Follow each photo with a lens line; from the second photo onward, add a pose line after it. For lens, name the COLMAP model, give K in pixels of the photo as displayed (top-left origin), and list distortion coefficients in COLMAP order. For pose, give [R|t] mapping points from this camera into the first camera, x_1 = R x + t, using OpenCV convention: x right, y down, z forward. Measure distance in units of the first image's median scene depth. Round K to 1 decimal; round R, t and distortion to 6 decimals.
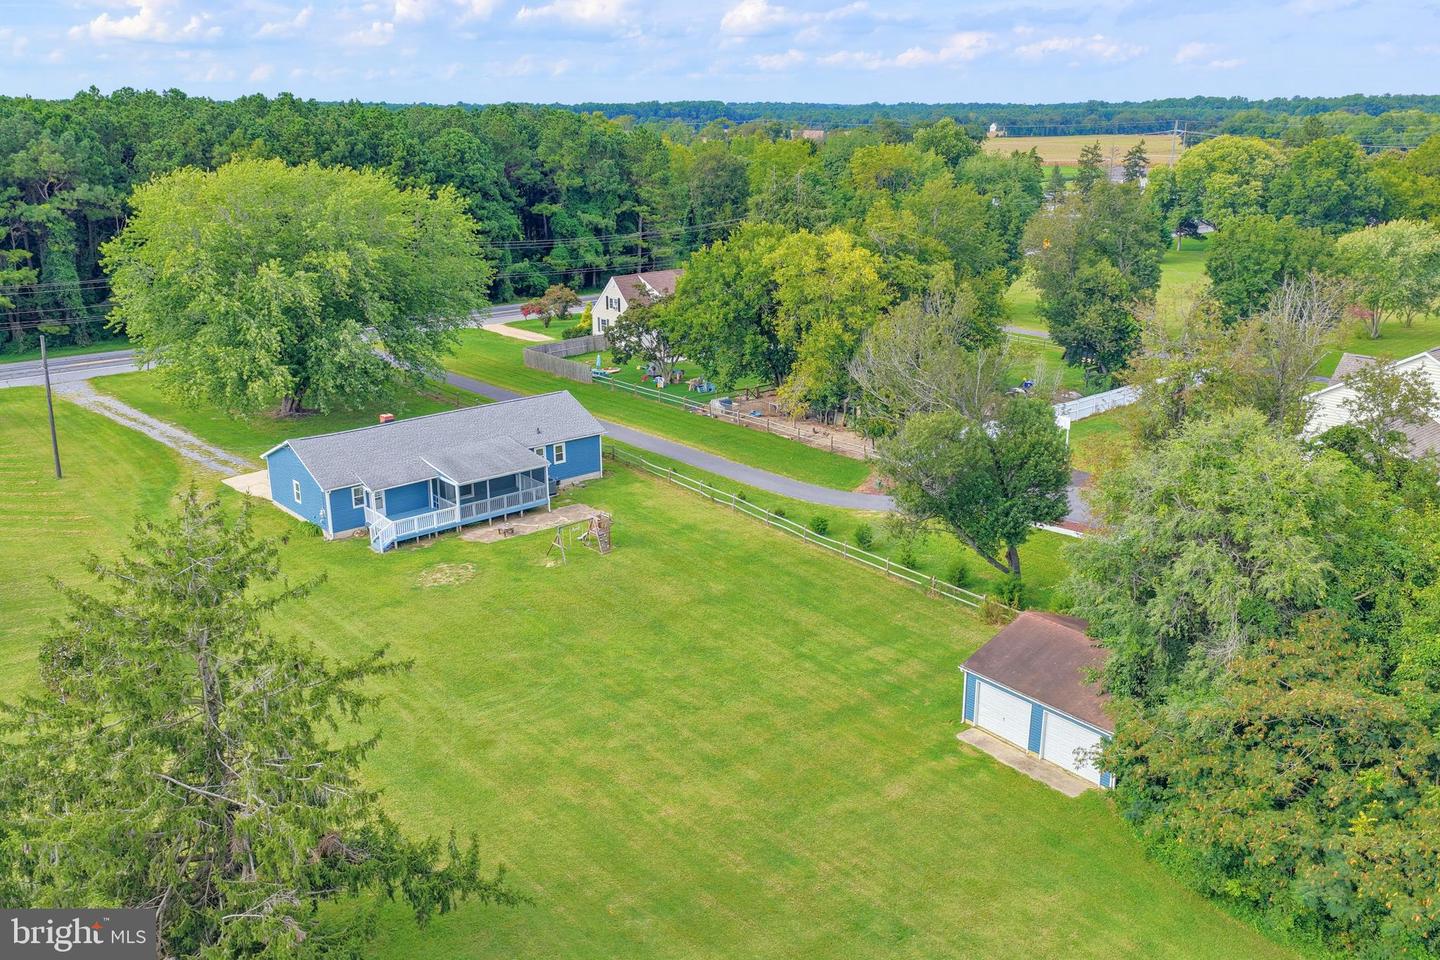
lens RADIAL K [[1220.0, 0, 720.0], [0, 1220.0, 480.0], [0, 0, 1]] dist [-0.003554, -0.004336]
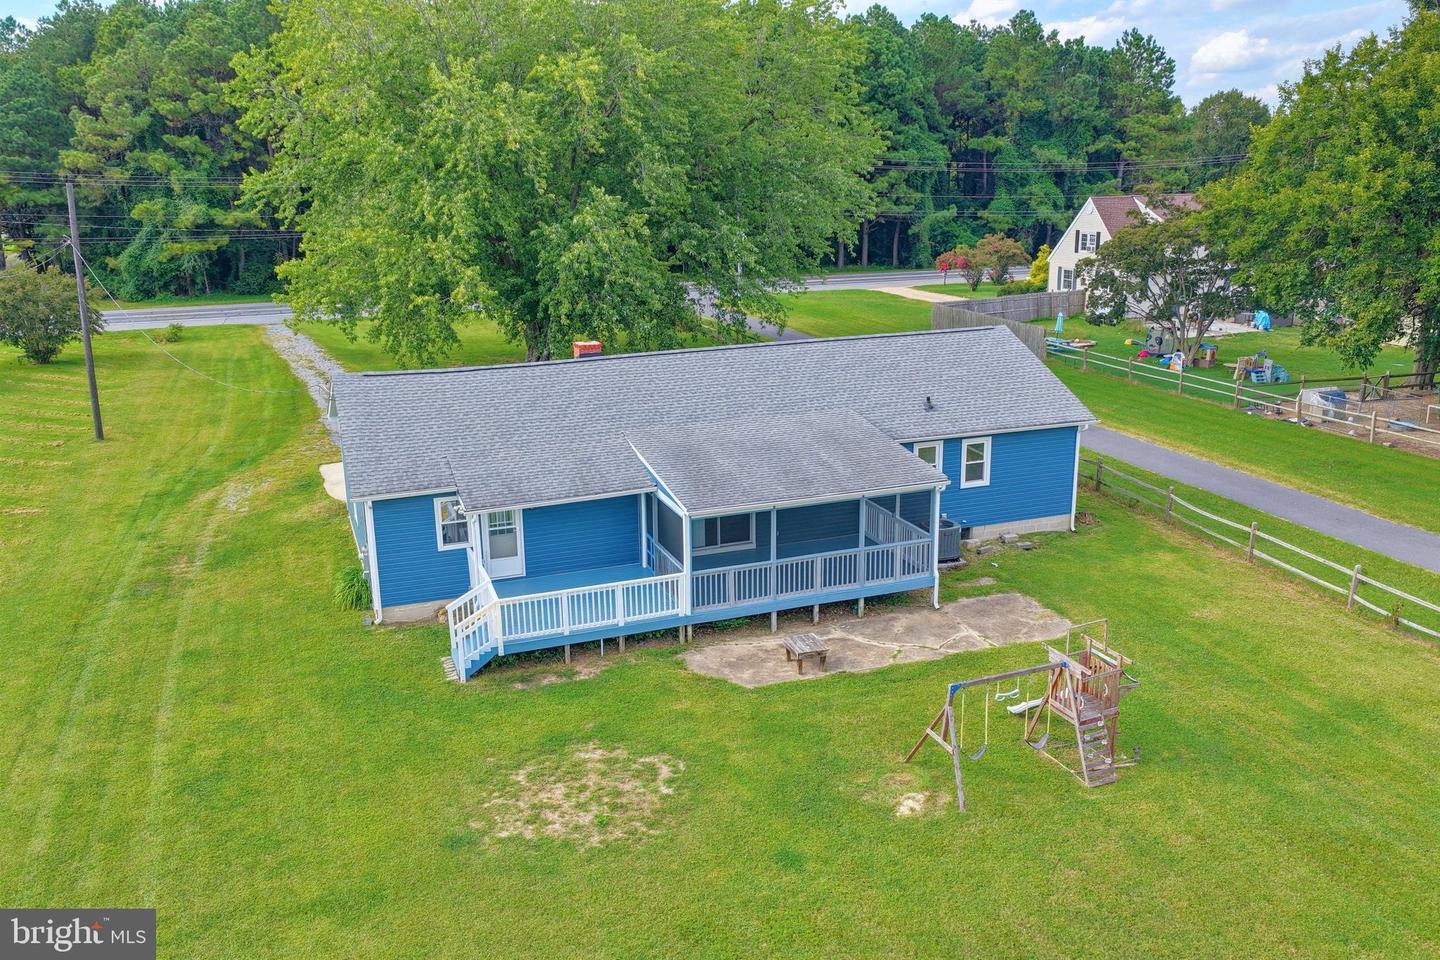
lens RADIAL K [[1220.0, 0, 720.0], [0, 1220.0, 480.0], [0, 0, 1]] dist [-0.003554, -0.004336]
pose [[0.939587, 0.082440, -0.332235, -0.078359], [-0.092027, 0.995669, -0.013194, -0.002551], [0.329708, 0.042972, 0.943104, 0.606416]]
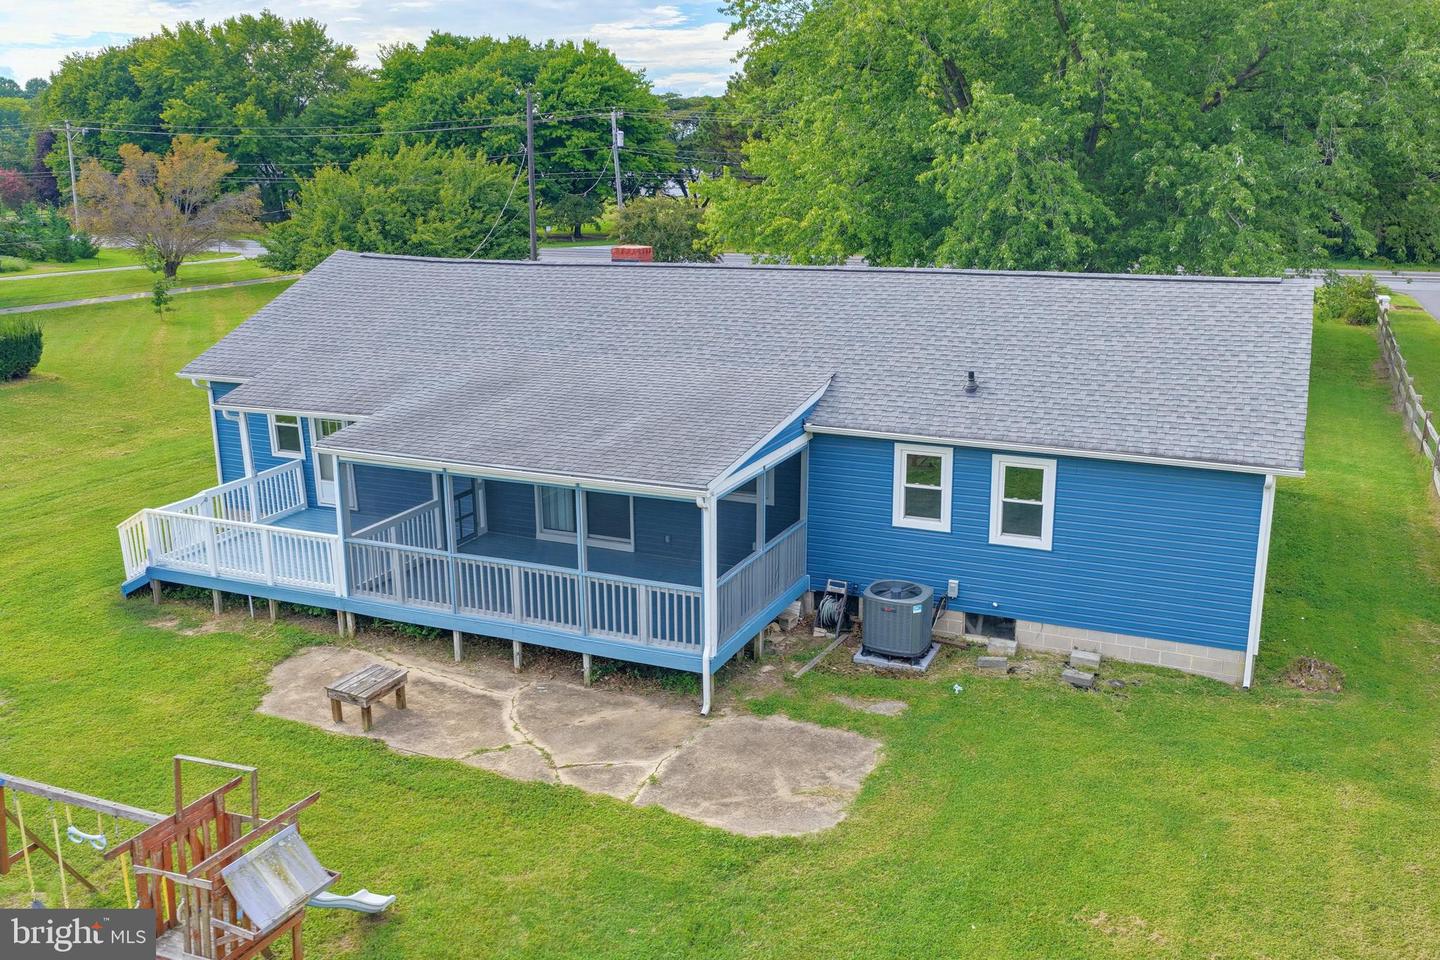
lens RADIAL K [[1220.0, 0, 720.0], [0, 1220.0, 480.0], [0, 0, 1]] dist [-0.003554, -0.004336]
pose [[0.419581, 0.226495, -0.879006, 0.040897], [-0.261138, 0.957550, 0.122083, -0.039733], [0.869344, 0.178319, 0.460916, 0.881954]]
